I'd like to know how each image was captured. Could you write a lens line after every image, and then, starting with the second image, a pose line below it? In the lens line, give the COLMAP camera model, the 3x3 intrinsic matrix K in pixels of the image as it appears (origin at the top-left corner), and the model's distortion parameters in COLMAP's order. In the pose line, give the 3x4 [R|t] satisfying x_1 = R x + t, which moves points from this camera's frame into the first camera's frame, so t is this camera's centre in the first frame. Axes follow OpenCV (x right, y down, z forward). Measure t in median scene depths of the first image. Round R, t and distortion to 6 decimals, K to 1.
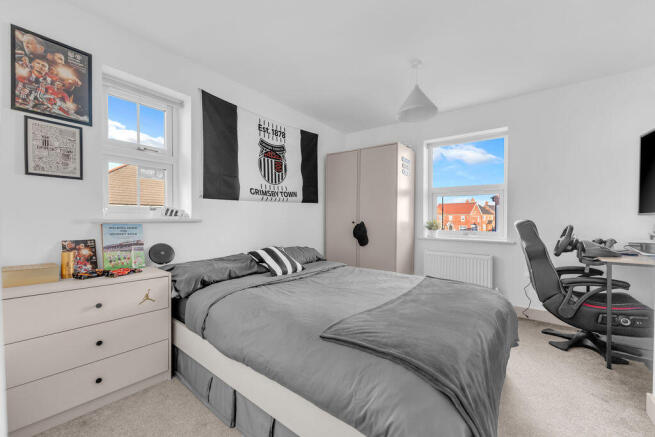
lens RADIAL K [[273.0, 0, 329.2], [0, 273.0, 212.7], [0, 0, 1]] dist [-0.001495, -0.000136]
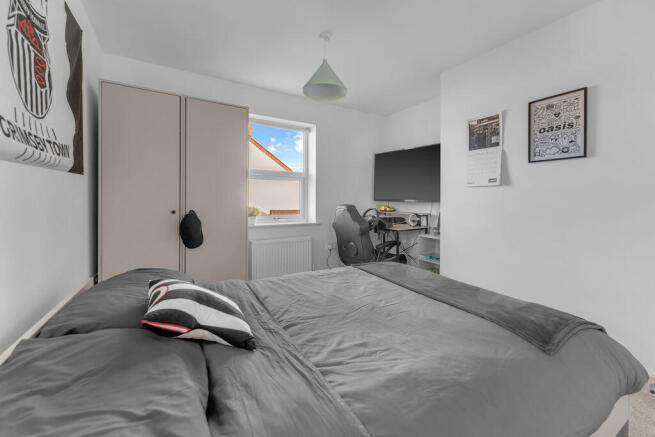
lens RADIAL K [[271.0, 0, 330.9], [0, 271.0, 200.5], [0, 0, 1]] dist [0.000633, 0.000435]
pose [[0.346777, -0.002621, 0.937944, -0.396896], [-0.023357, 0.999662, 0.011429, -0.007274], [-0.937657, -0.025871, 0.346599, 0.506870]]
